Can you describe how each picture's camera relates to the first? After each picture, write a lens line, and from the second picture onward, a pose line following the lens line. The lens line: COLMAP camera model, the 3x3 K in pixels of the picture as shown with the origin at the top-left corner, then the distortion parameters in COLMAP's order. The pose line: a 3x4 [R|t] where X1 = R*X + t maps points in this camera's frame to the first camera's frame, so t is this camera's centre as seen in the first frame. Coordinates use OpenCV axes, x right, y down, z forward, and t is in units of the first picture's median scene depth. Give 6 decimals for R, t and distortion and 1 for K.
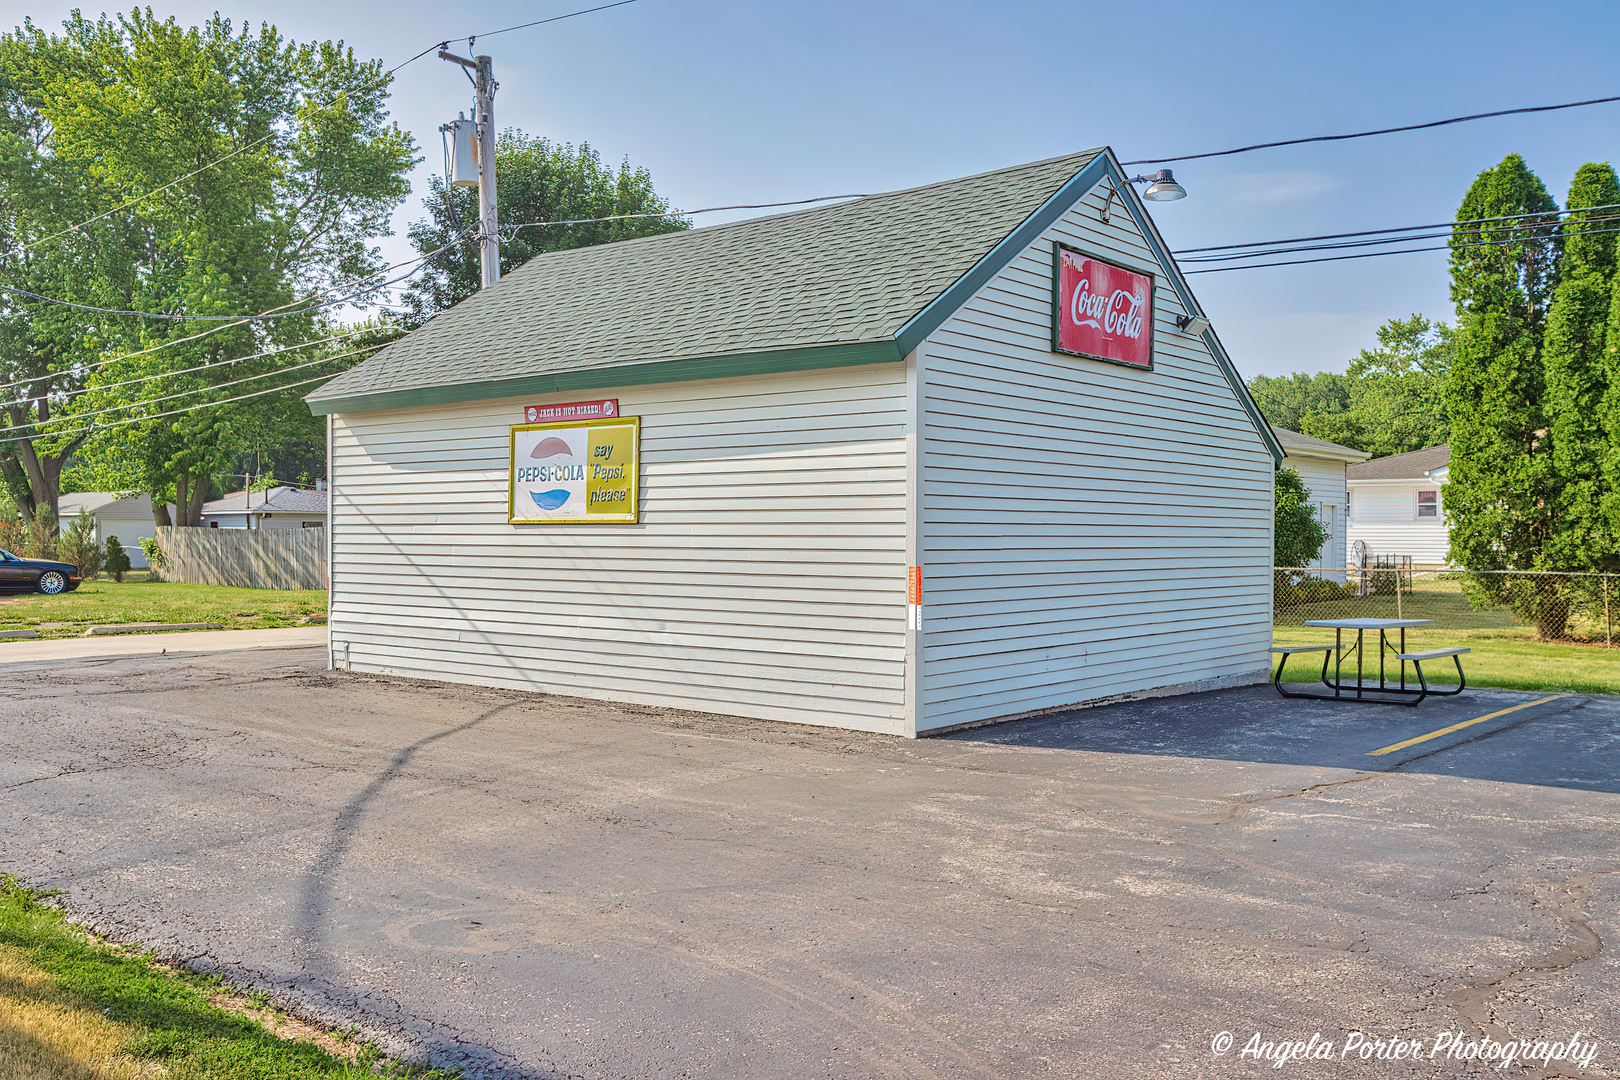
lens RADIAL K [[1487.9, 0, 808.1], [0, 1487.9, 533.6], [0, 0, 1]] dist [-0.024325, 0.000000]
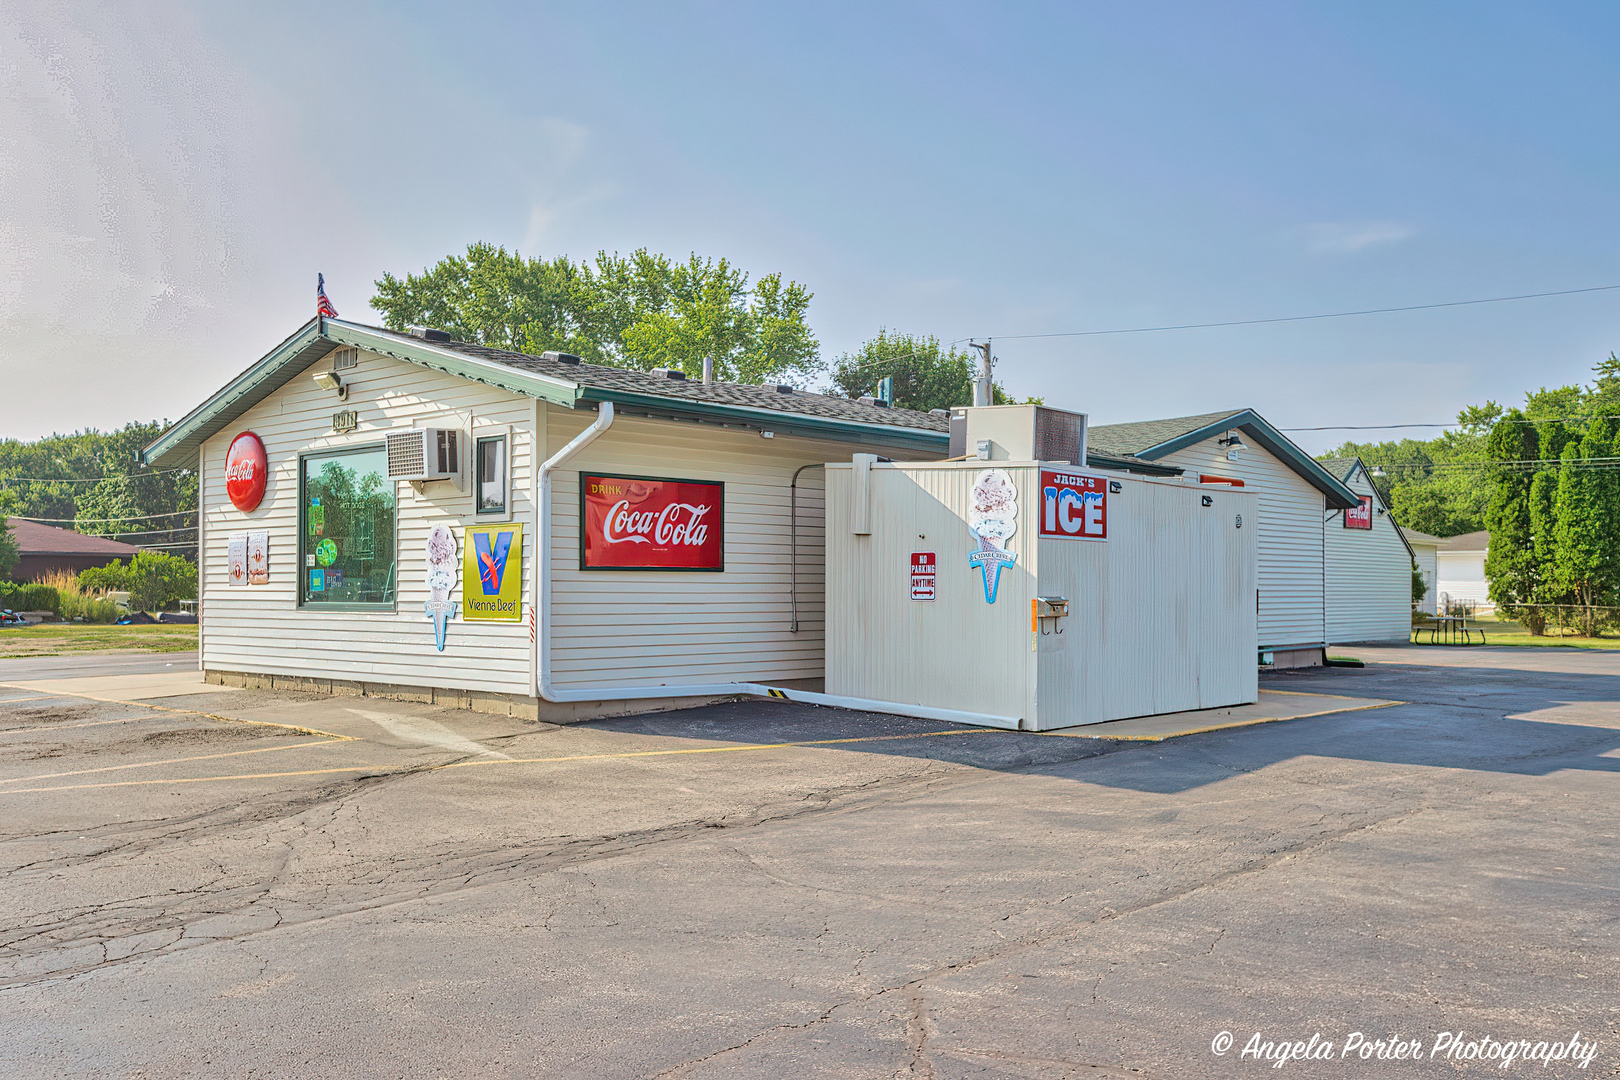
lens RADIAL K [[1487.9, 0, 810.3], [0, 1487.9, 552.3], [0, 0, 1]] dist [-0.024325, 0.000000]
pose [[0.998869, -0.002457, -0.047479, -0.448511], [0.001267, 0.999685, -0.025080, 0.002932], [0.047525, 0.024991, 0.998557, -1.198011]]
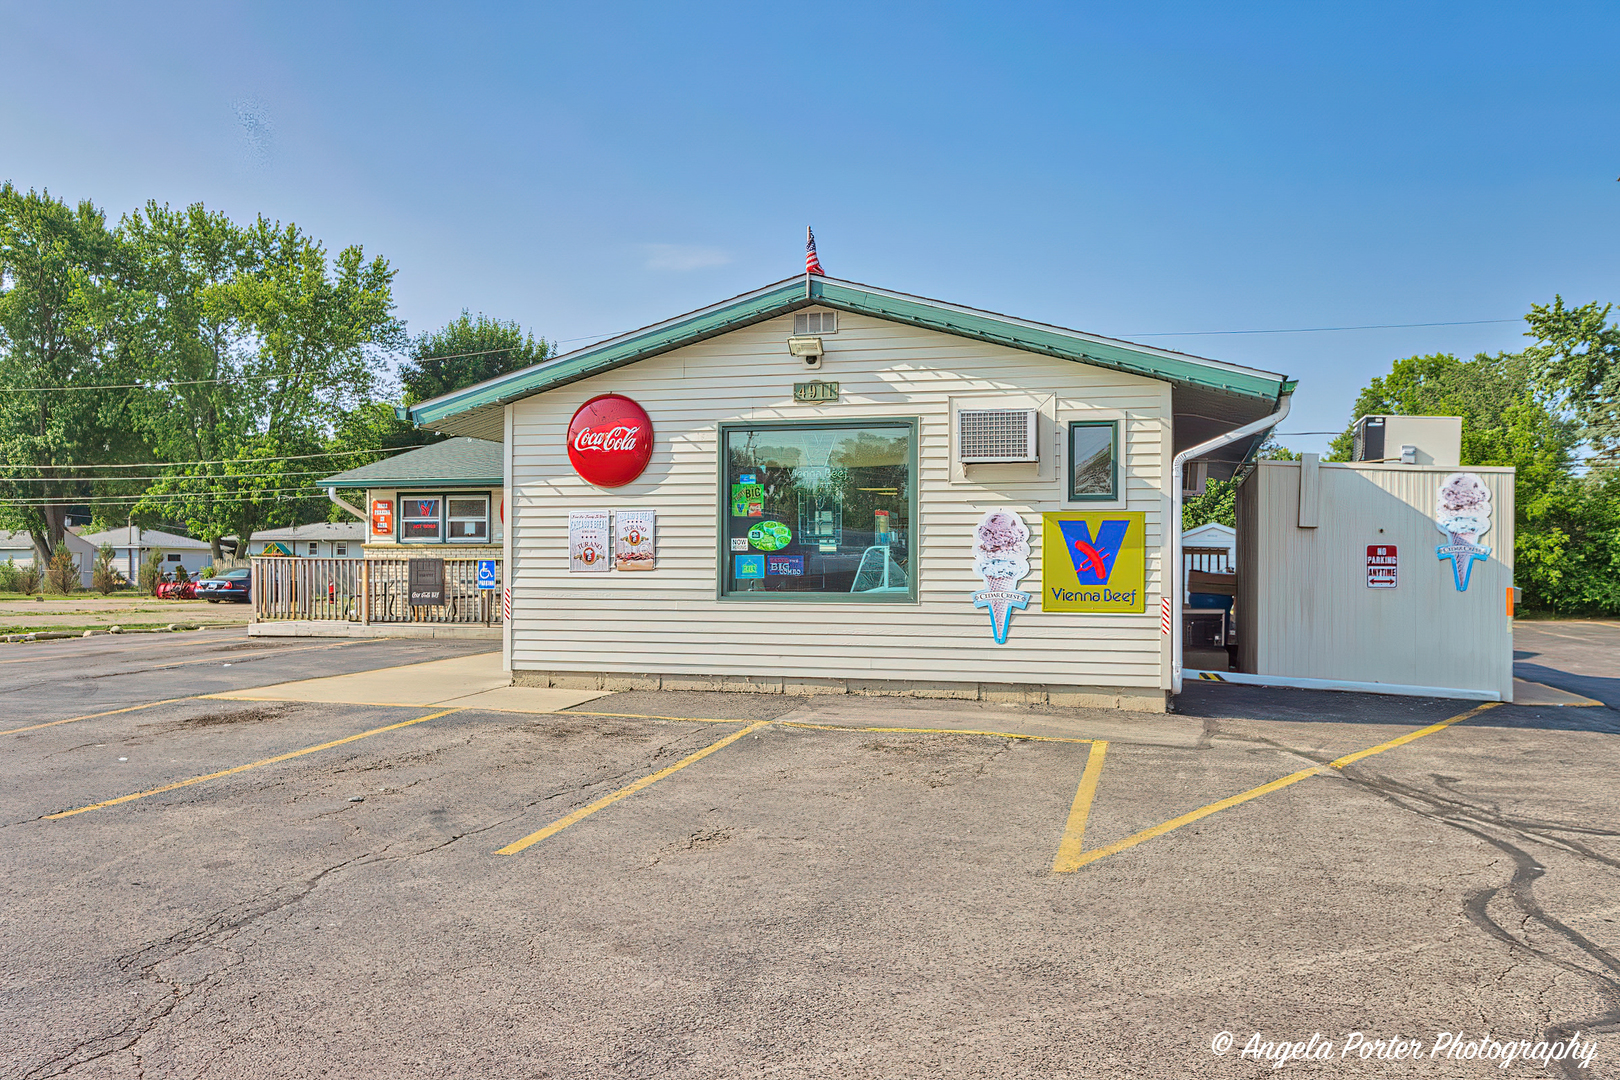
lens RADIAL K [[1358.6, 0, 808.2], [0, 1358.6, 540.1], [0, 0, 1]] dist [-0.005231, -0.005389]
pose [[0.914016, 0.009893, 0.405558, -0.983794], [-0.002815, 0.999833, -0.018045, -0.003423], [-0.405668, 0.015352, 0.913891, -1.024587]]
